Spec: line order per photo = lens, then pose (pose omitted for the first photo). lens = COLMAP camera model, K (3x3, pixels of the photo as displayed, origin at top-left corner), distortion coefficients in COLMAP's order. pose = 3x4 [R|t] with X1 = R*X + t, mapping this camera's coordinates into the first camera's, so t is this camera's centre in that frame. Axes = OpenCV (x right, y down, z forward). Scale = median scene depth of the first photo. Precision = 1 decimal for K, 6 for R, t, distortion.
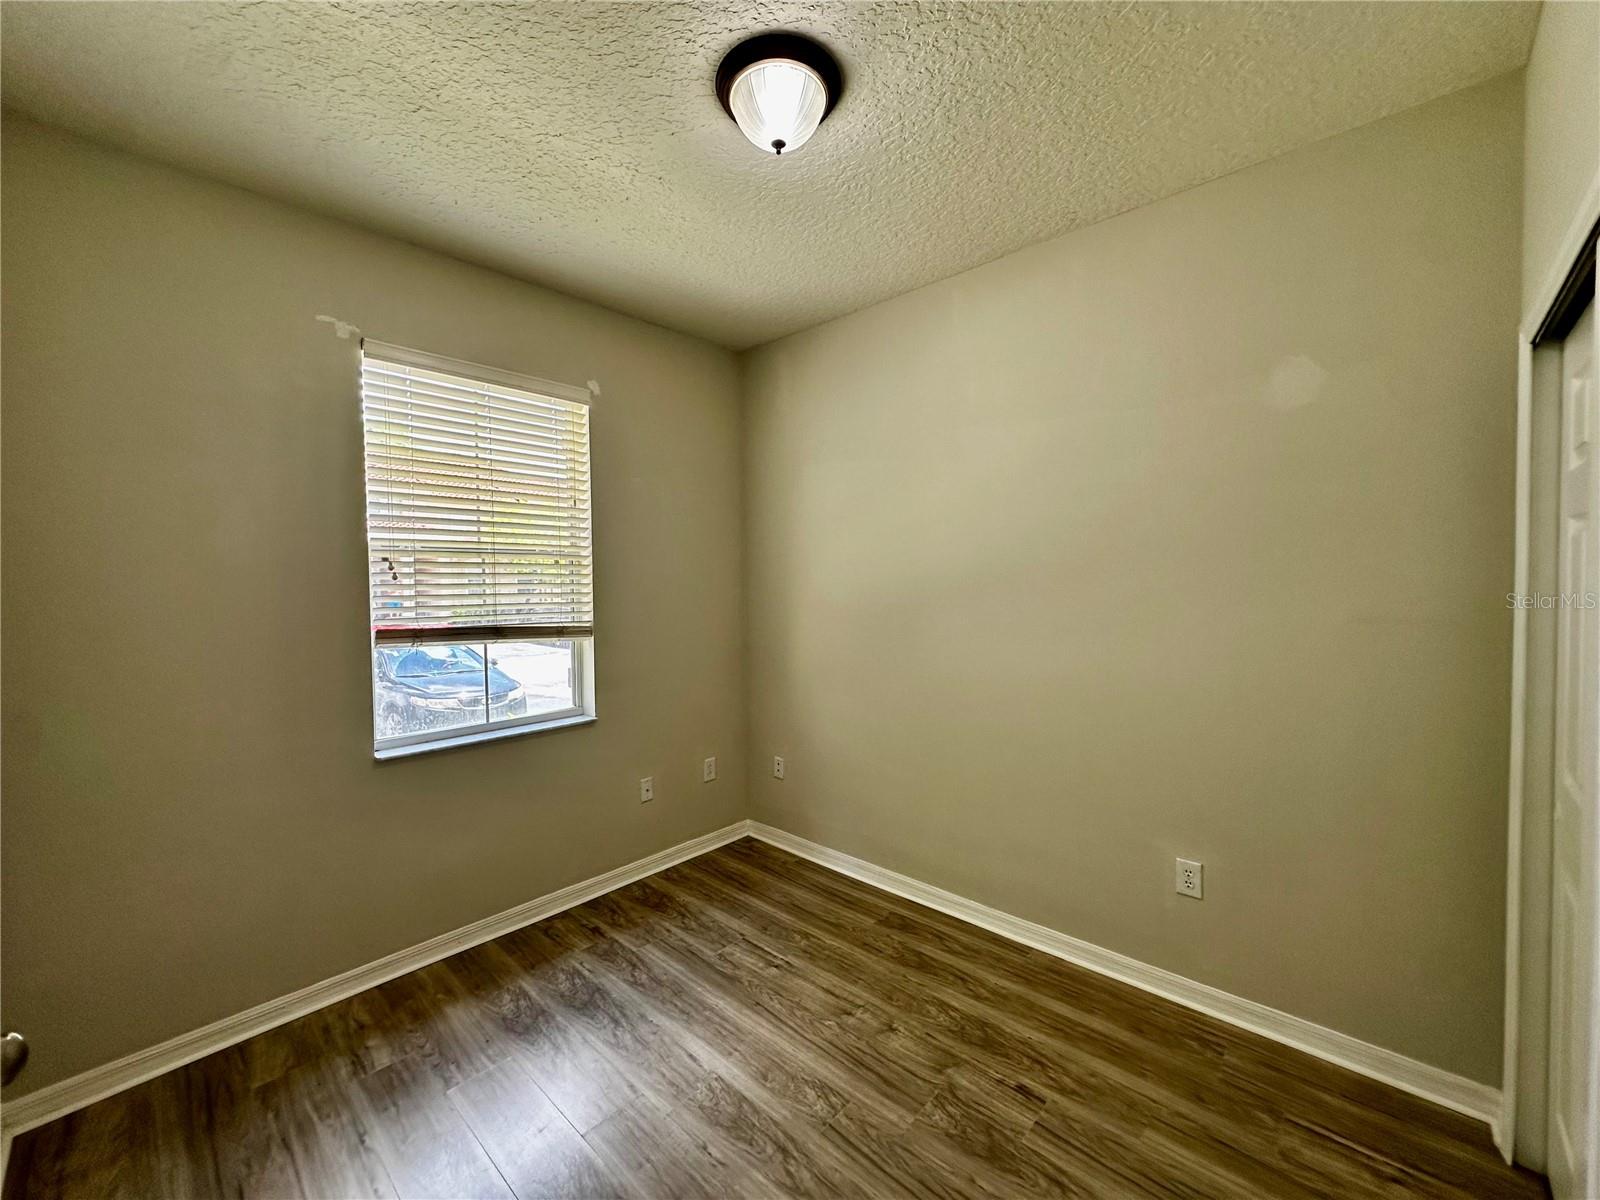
lens RADIAL K [[636.8, 0, 800.0], [0, 636.8, 600.0], [0, 0, 1]] dist [-0.001152, 0.000416]
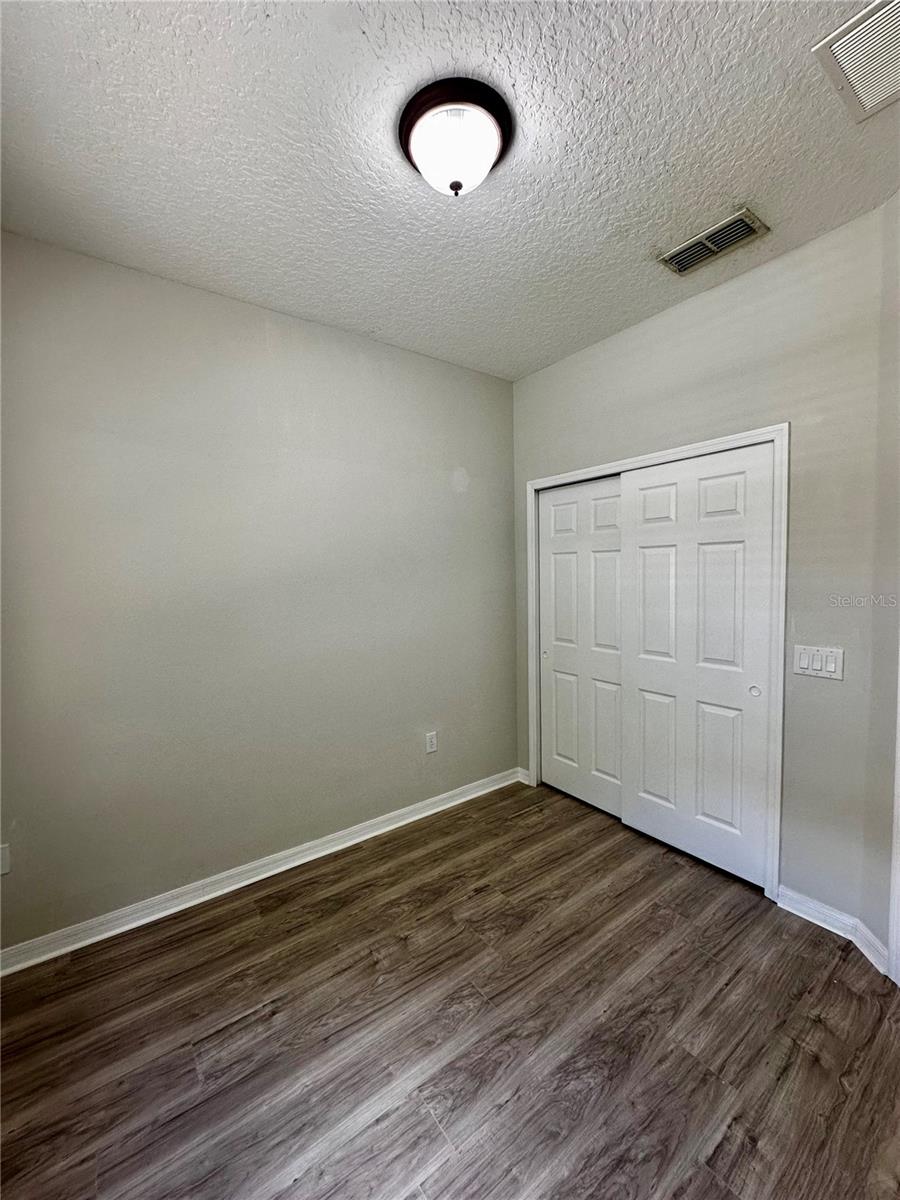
lens RADIAL K [[477.6, 0, 450.0], [0, 477.6, 600.0], [0, 0, 1]] dist [-0.001152, 0.000416]
pose [[0.191824, -0.054509, 0.979914, -0.746613], [0.045204, 0.997888, 0.046660, -0.030272], [-0.980388, 0.035345, 0.193883, 0.733943]]
